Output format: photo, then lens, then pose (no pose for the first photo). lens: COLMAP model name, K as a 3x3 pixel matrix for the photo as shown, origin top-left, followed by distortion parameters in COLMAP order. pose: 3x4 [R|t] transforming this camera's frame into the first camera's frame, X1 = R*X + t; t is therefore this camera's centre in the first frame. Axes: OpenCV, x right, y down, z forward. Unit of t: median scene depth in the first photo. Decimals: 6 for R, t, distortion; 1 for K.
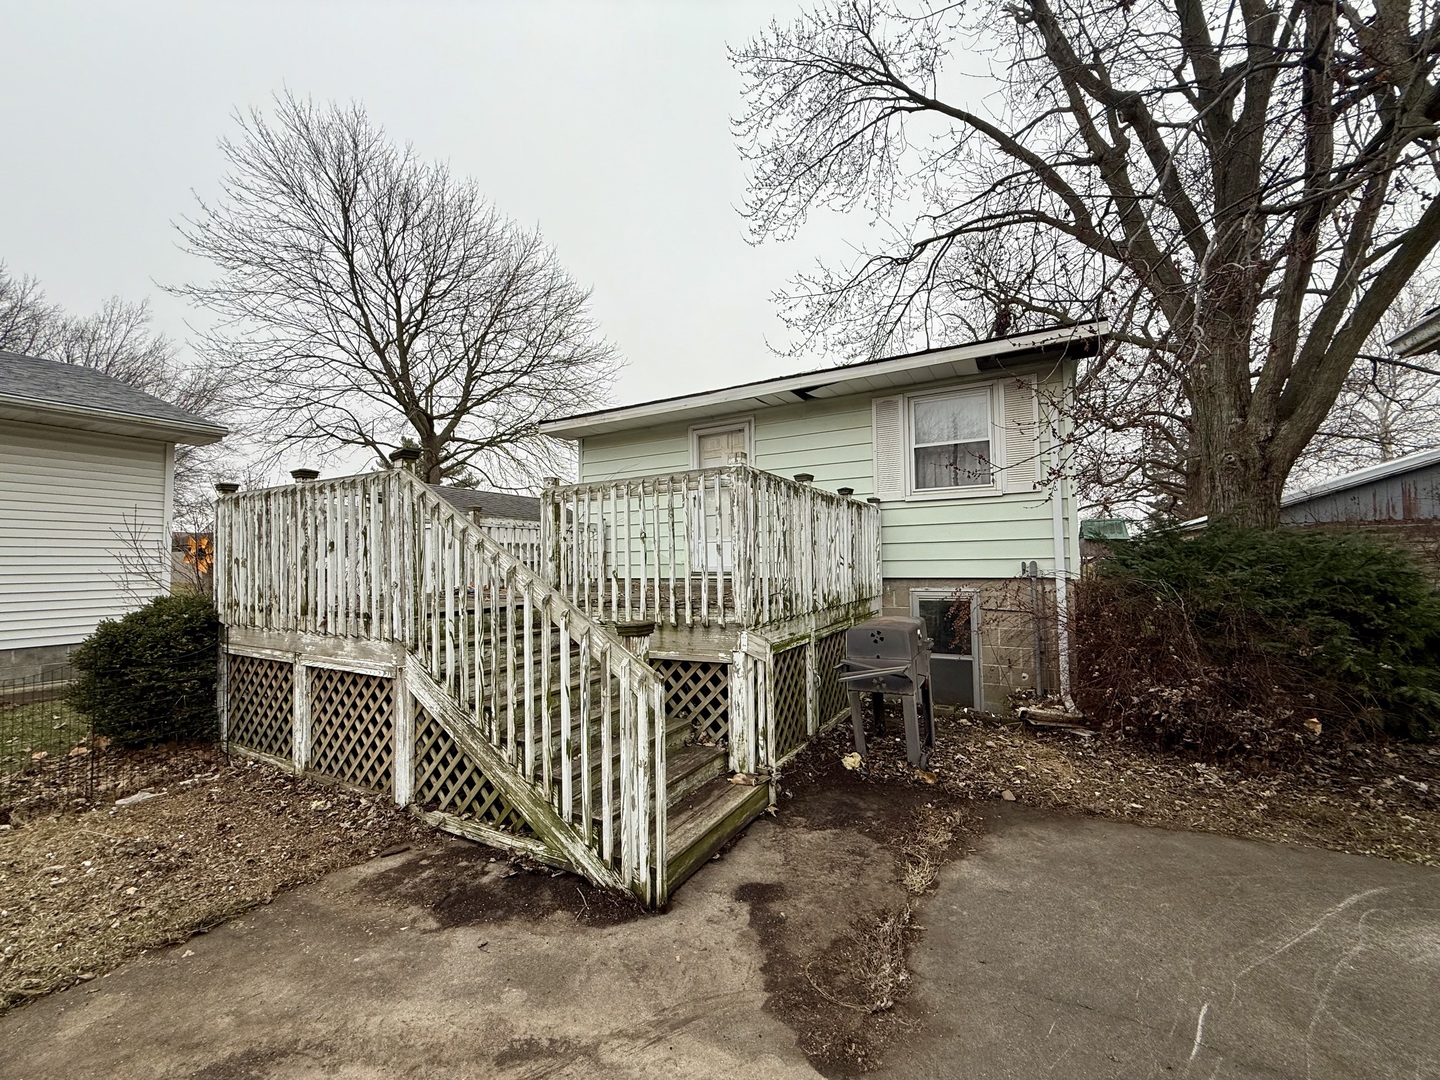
lens RADIAL K [[572.6, 0, 716.2], [0, 572.6, 539.0], [0, 0, 1]] dist [-0.000685, 0.000258]
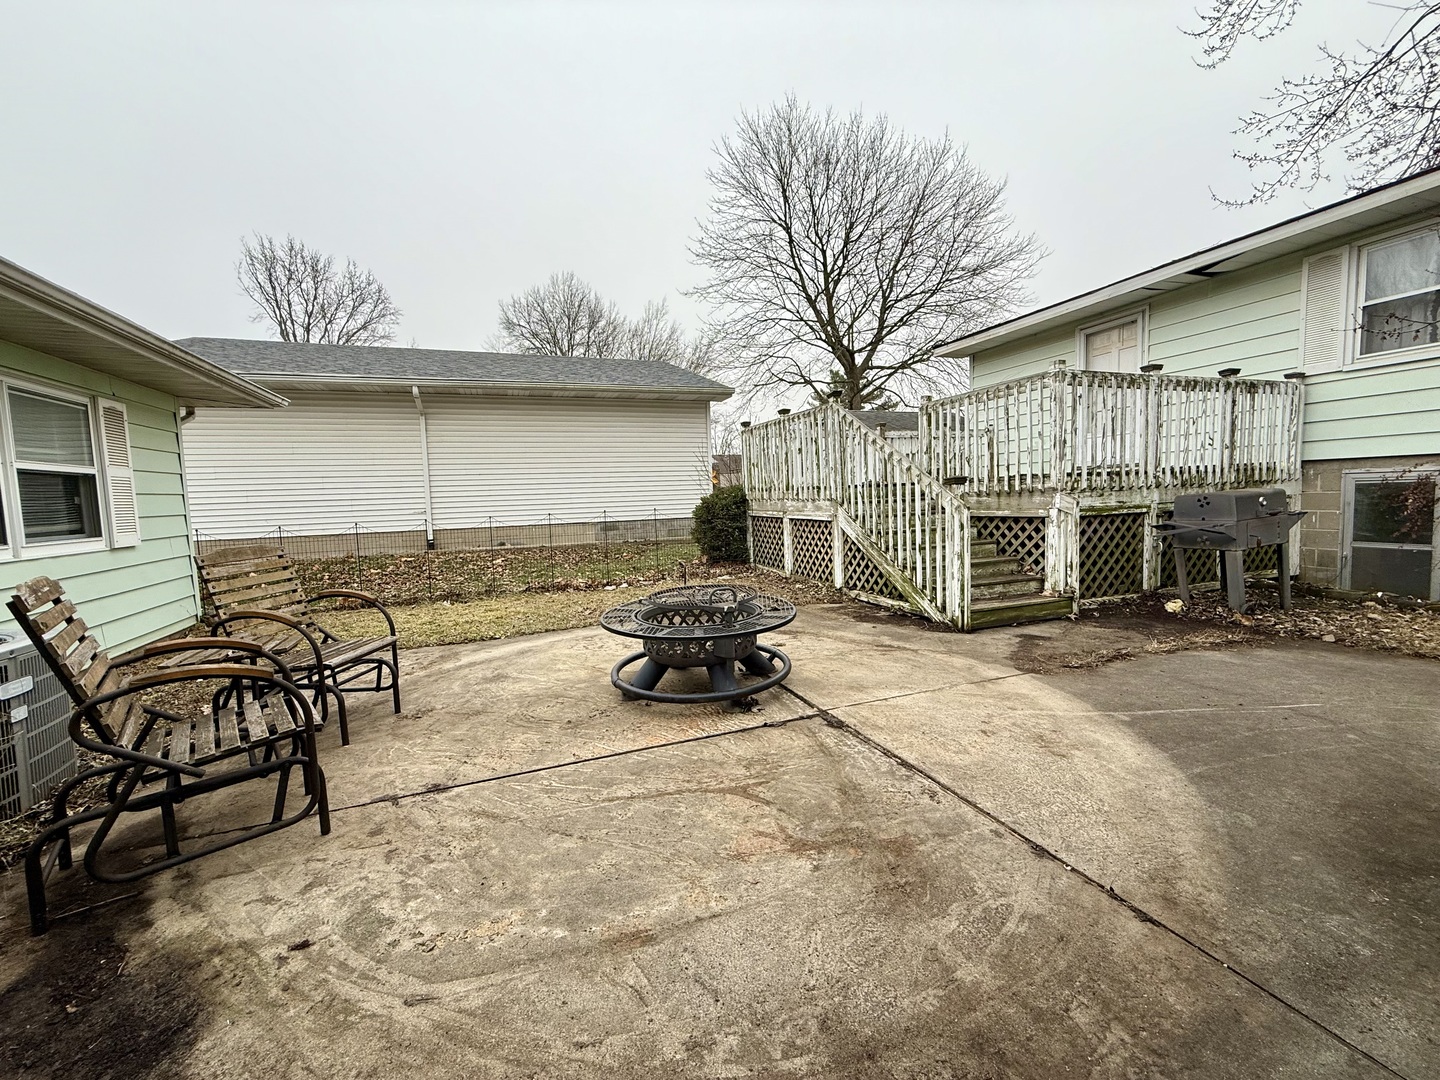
lens RADIAL K [[572.6, 0, 716.2], [0, 572.6, 539.0], [0, 0, 1]] dist [-0.000685, 0.000258]
pose [[0.762754, 0.036804, -0.645640, 0.169128], [0.053007, 0.991461, 0.119140, 0.033345], [0.644512, -0.125099, 0.754290, -0.314461]]
